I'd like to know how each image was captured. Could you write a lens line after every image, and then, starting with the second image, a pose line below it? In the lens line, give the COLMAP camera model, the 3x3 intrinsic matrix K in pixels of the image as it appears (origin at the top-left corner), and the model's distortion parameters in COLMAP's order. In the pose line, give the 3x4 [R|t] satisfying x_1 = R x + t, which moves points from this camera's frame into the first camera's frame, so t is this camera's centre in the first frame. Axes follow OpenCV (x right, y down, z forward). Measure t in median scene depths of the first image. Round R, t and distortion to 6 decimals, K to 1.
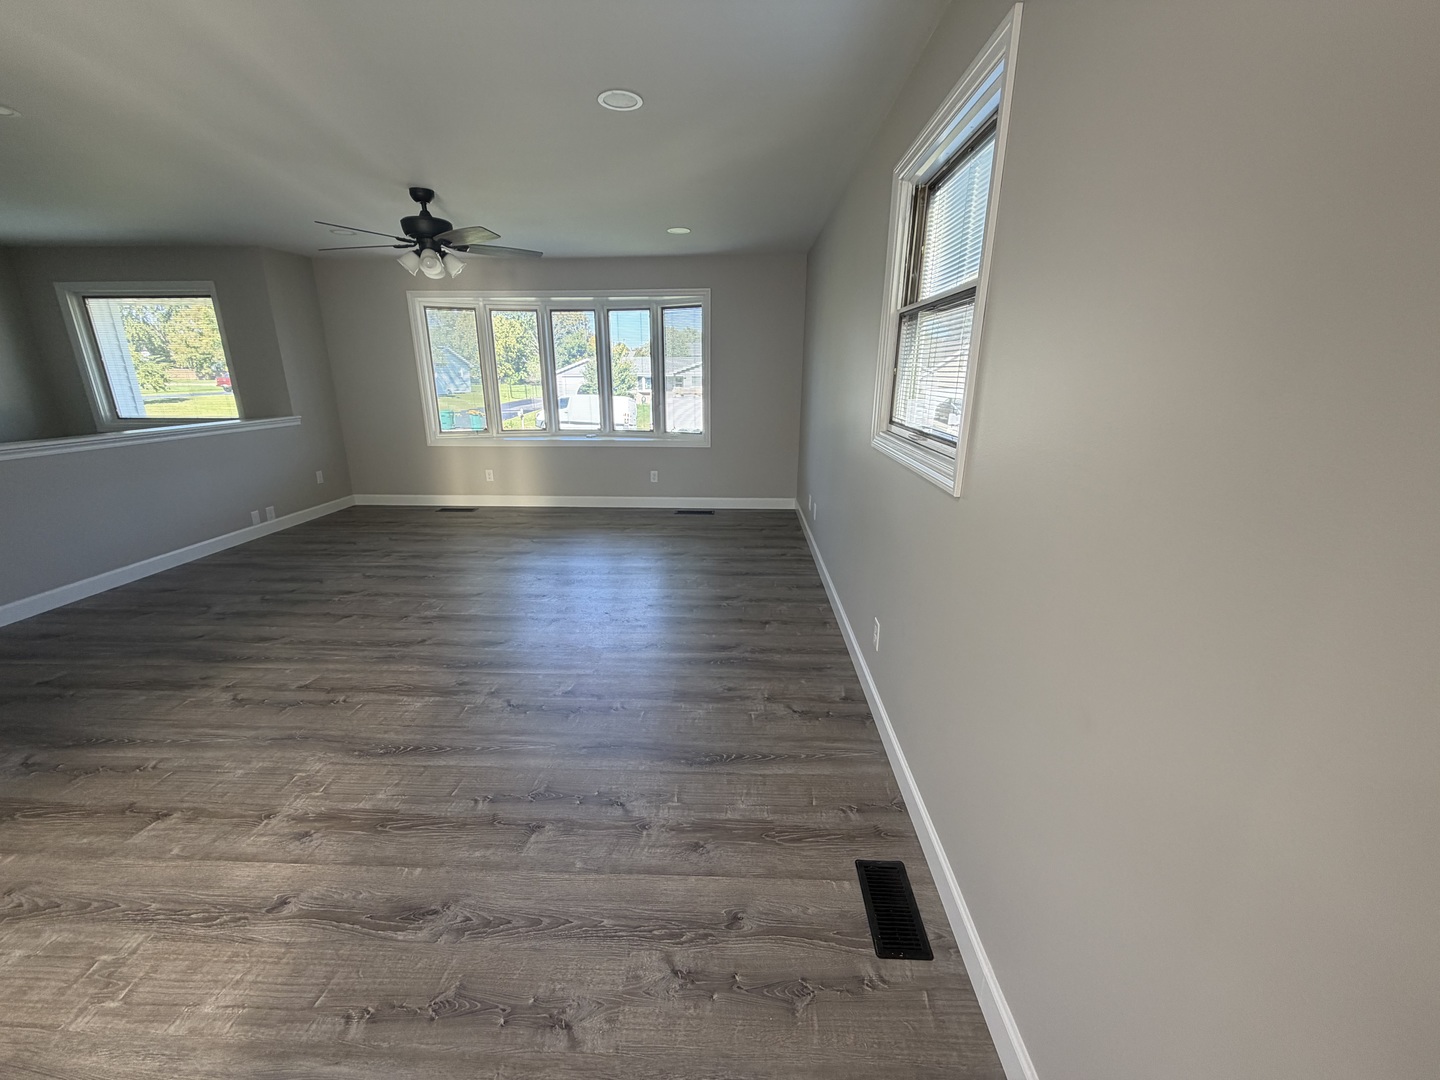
lens RADIAL K [[572.1, 0, 715.7], [0, 572.1, 538.5], [0, 0, 1]] dist [-0.000677, -0.000119]
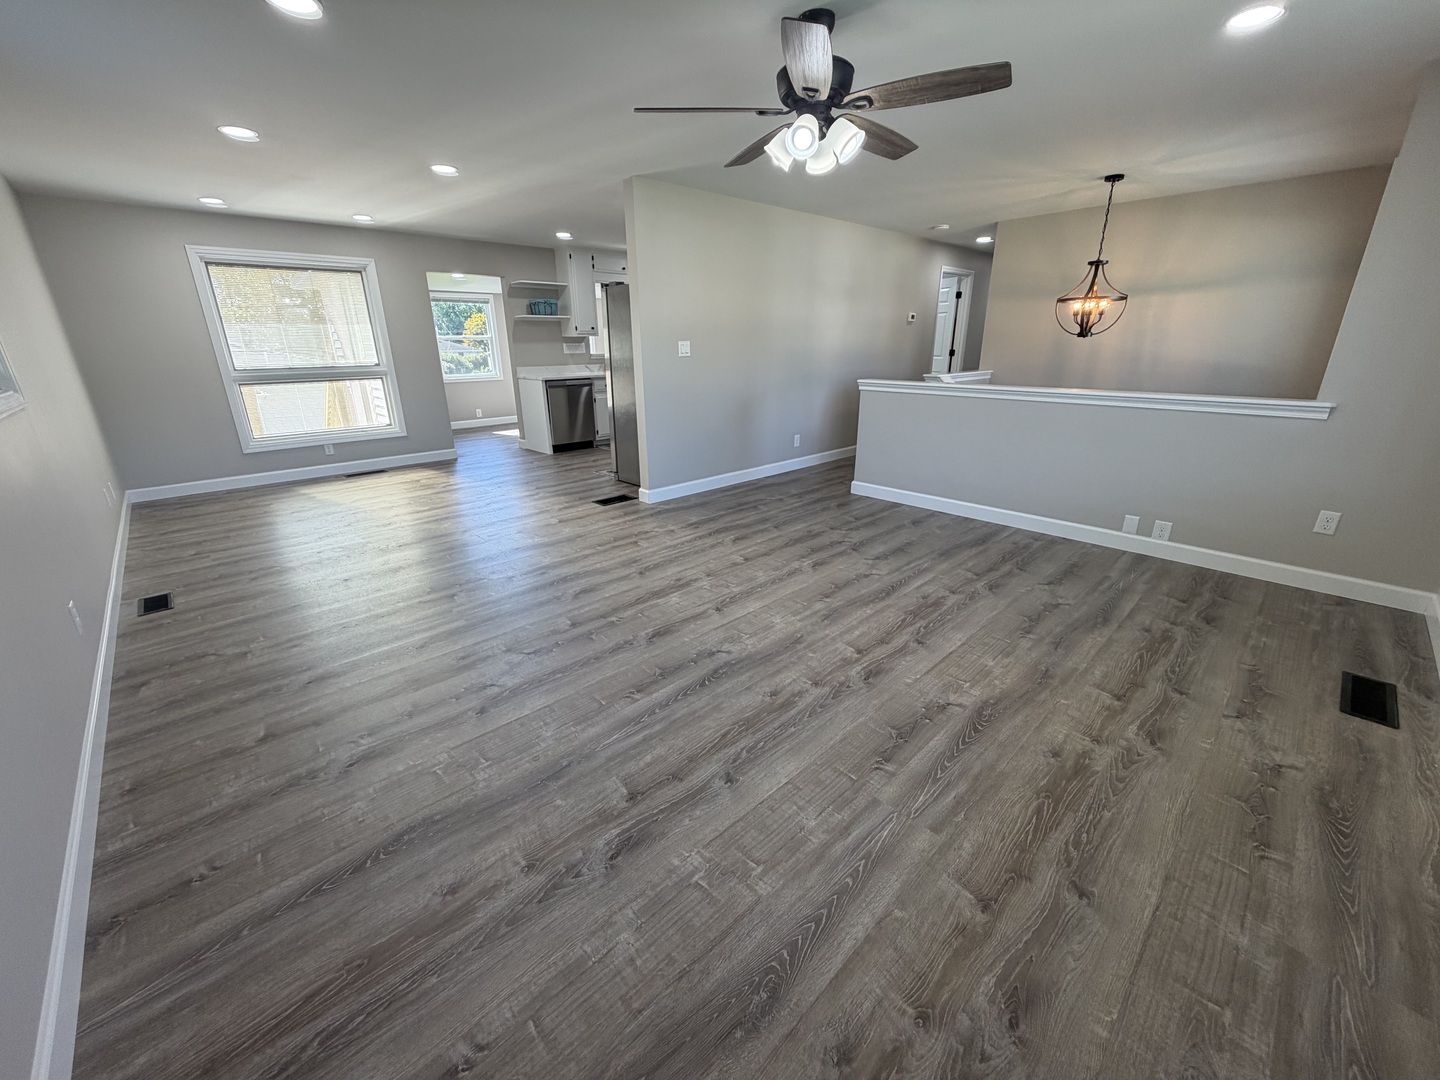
lens RADIAL K [[572.1, 0, 715.7], [0, 572.1, 538.5], [0, 0, 1]] dist [-0.000677, -0.000119]
pose [[-0.694539, 0.243025, -0.677167, 0.115160], [-0.195146, 0.842301, 0.502441, -0.433145], [0.692484, 0.481111, -0.537586, 1.552200]]
